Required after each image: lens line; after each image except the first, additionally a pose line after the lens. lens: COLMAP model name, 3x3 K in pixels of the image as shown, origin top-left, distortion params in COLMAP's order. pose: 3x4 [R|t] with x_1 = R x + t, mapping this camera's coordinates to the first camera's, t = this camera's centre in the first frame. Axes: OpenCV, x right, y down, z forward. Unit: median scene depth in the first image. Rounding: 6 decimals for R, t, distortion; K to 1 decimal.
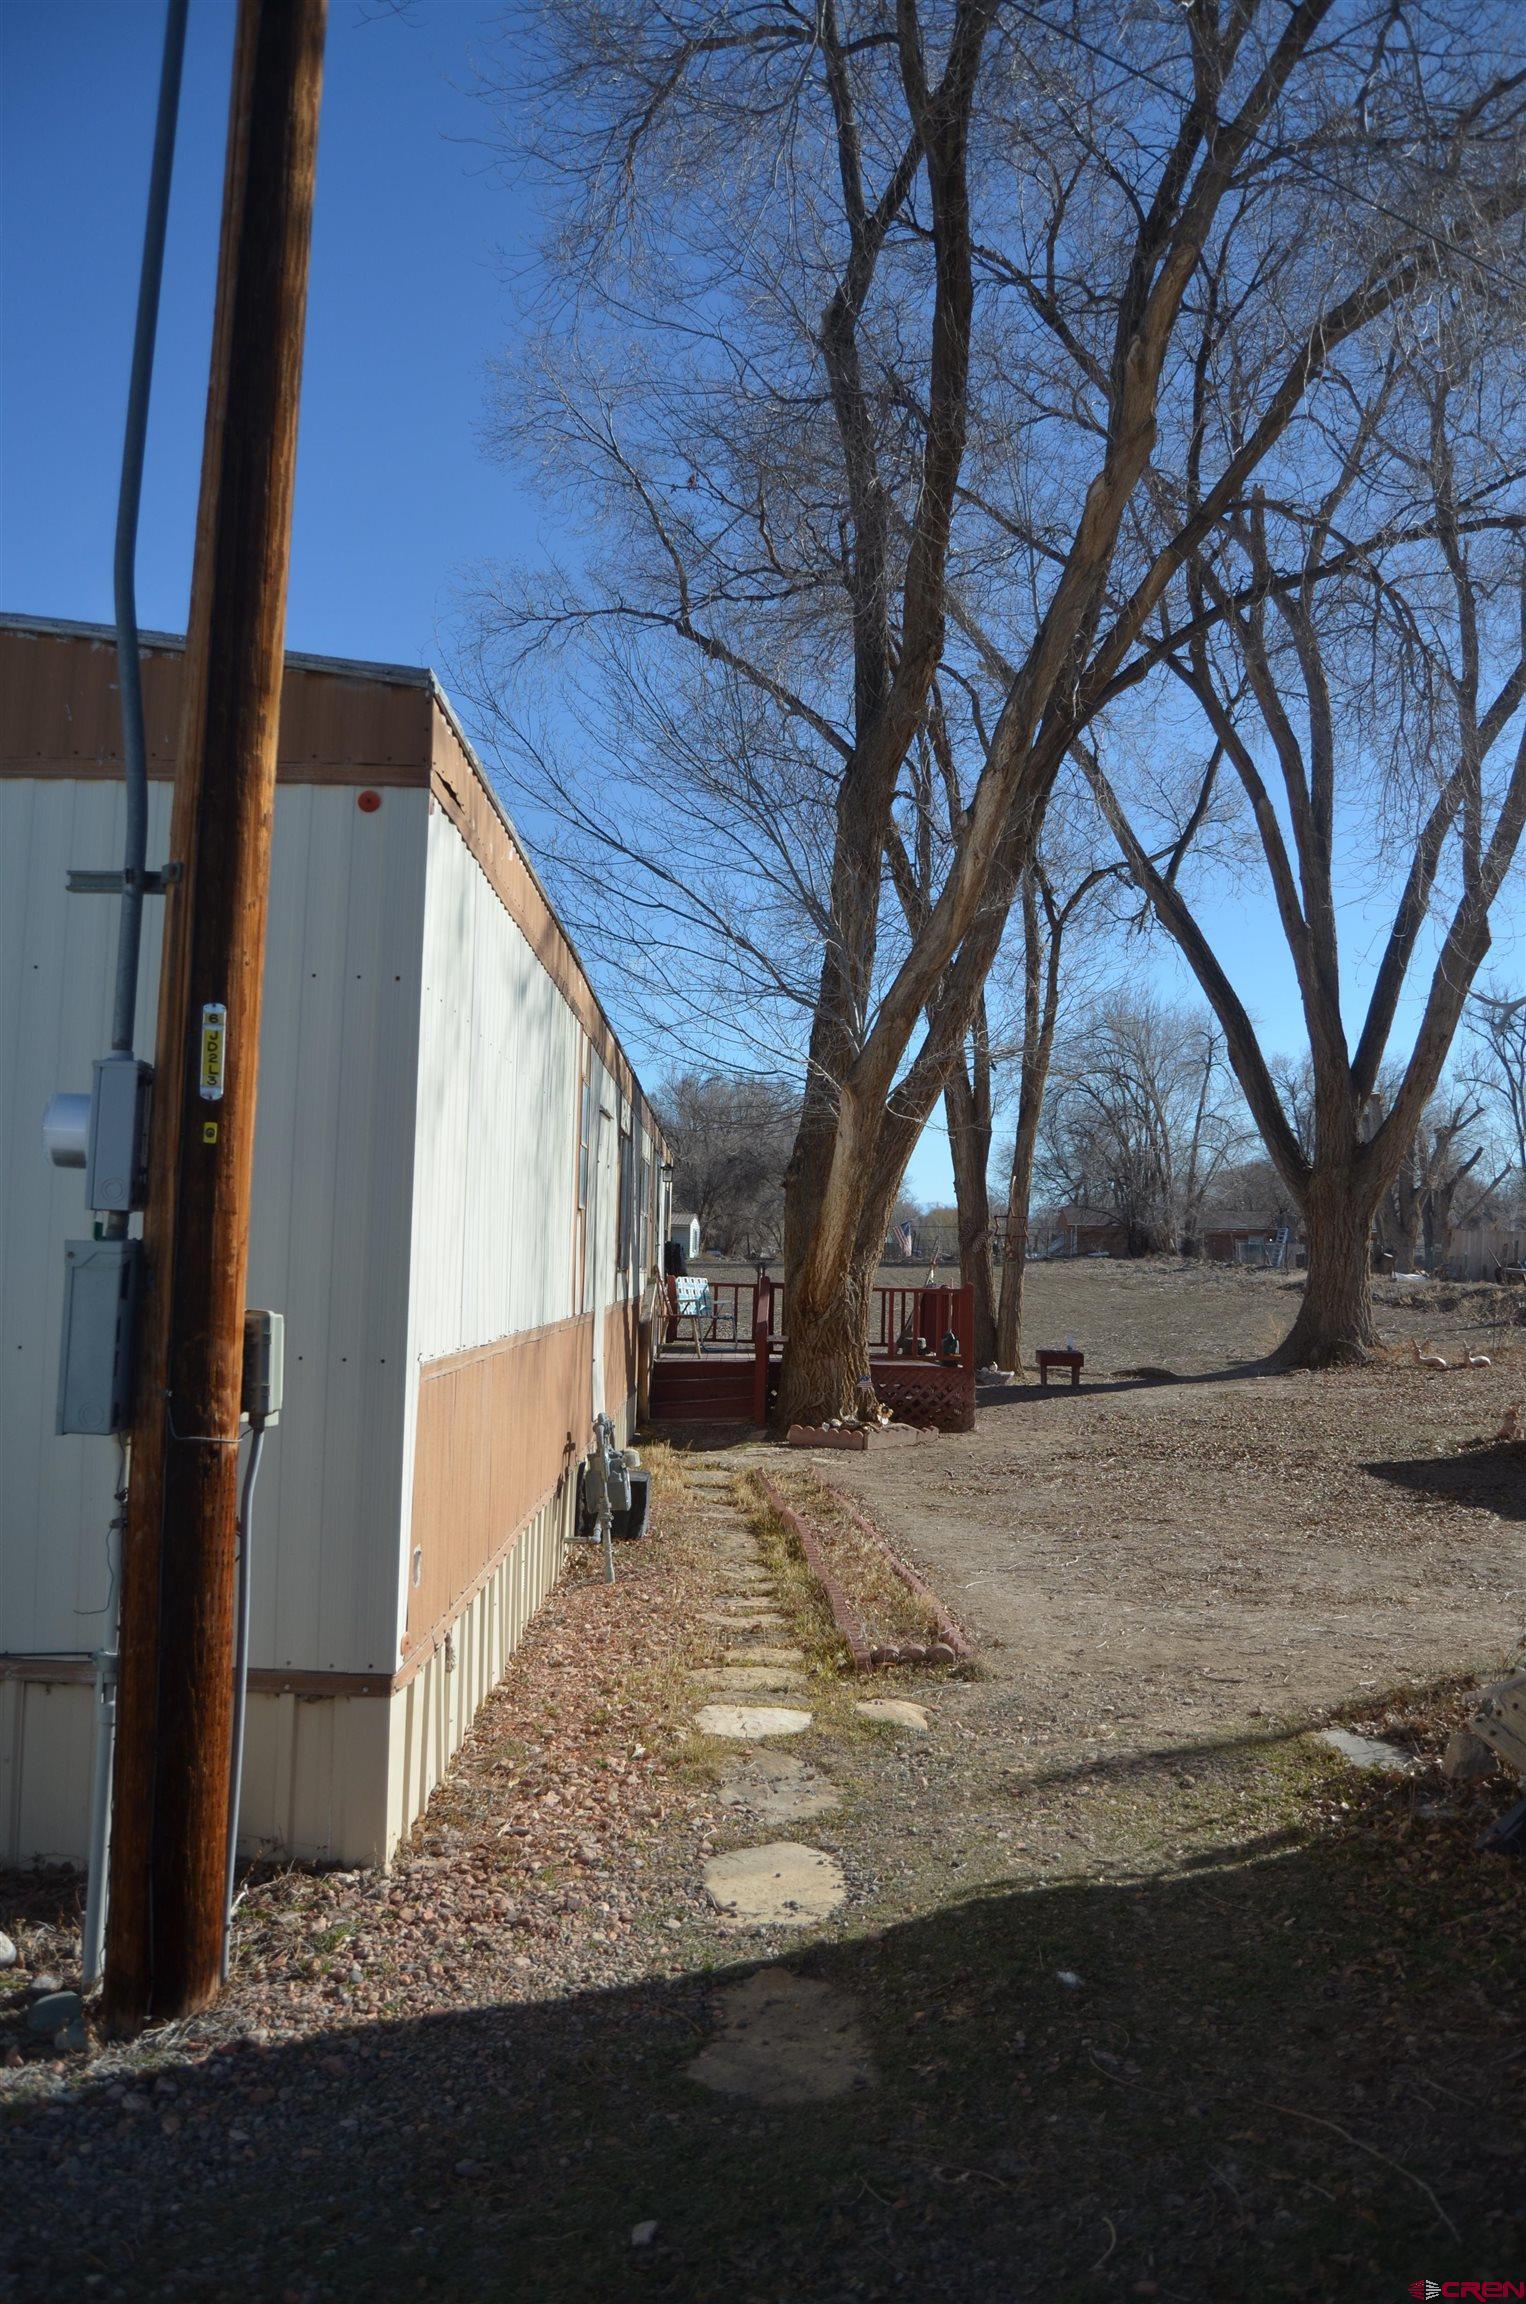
lens RADIAL K [[1808.2, 0, 754.1], [0, 1808.2, 1142.3], [0, 0, 1]] dist [-0.101500, 0.041125]
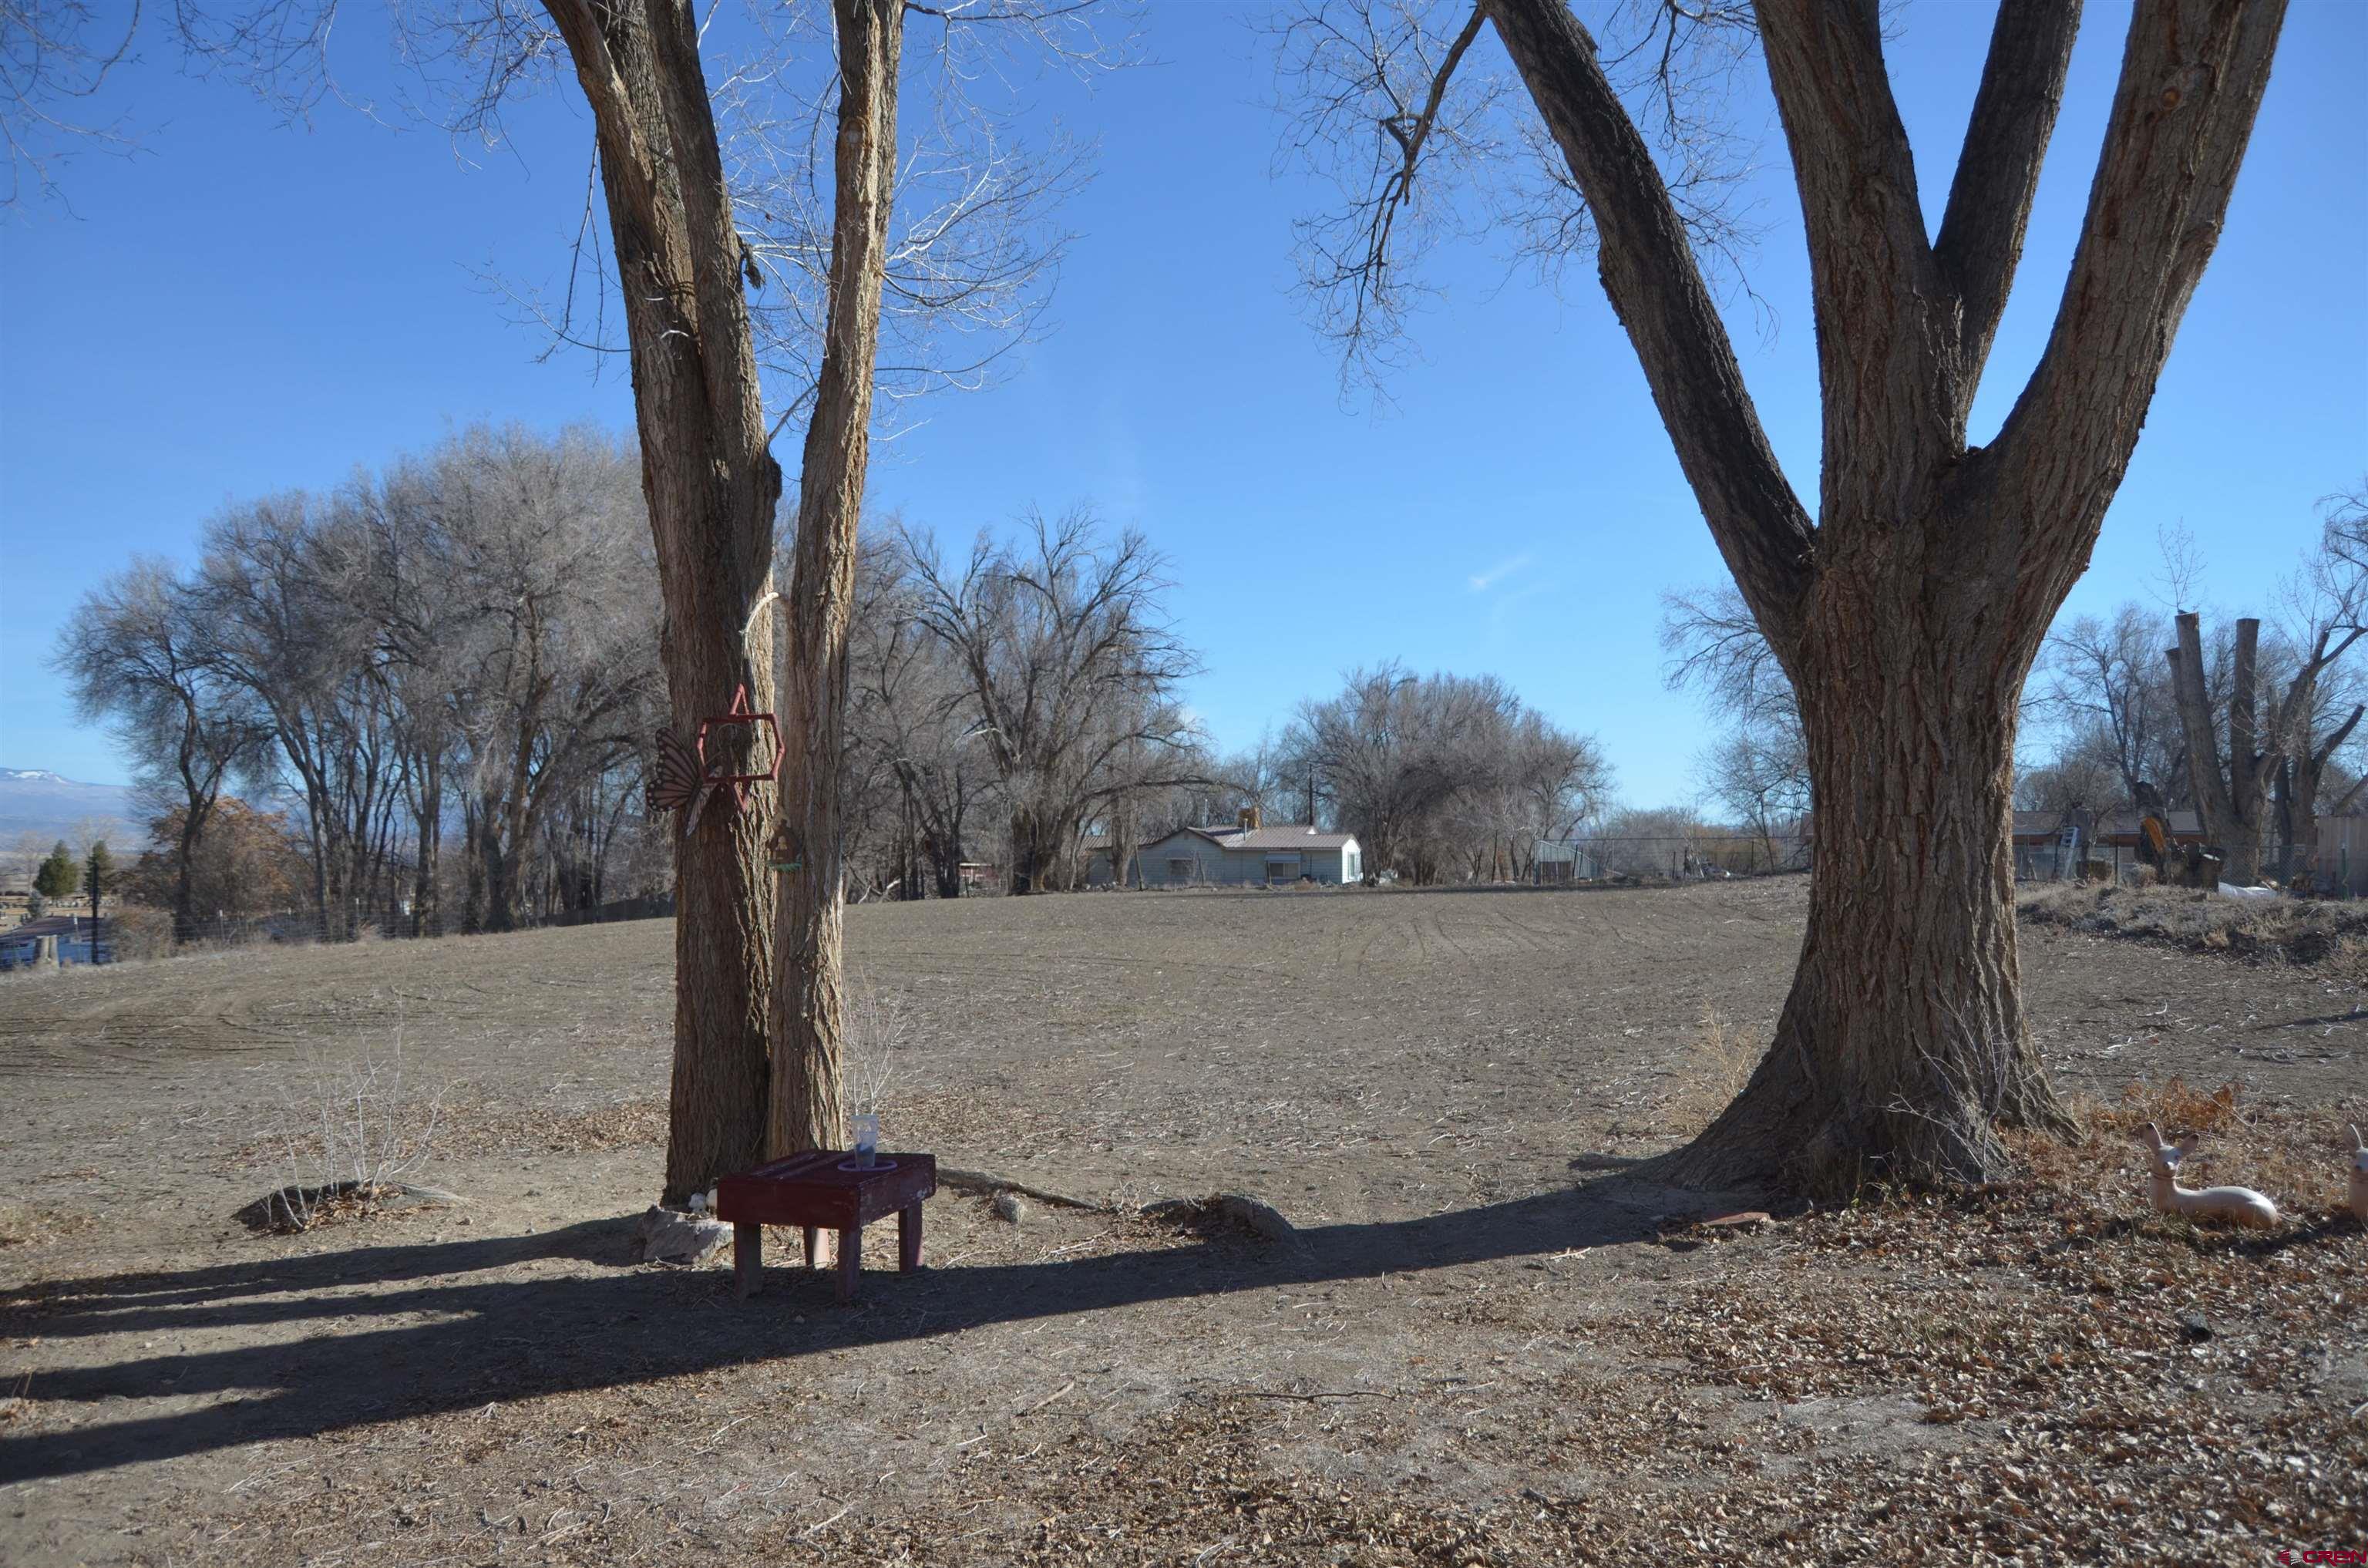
lens RADIAL K [[1858.5, 0, 1199.7], [0, 1858.5, 796.1], [0, 0, 1]] dist [-0.101500, 0.041125]
pose [[0.982465, -0.029038, -0.184170, 0.186859], [0.031402, 0.999457, 0.009934, 0.036579], [0.183782, -0.015543, 0.982844, 0.470244]]
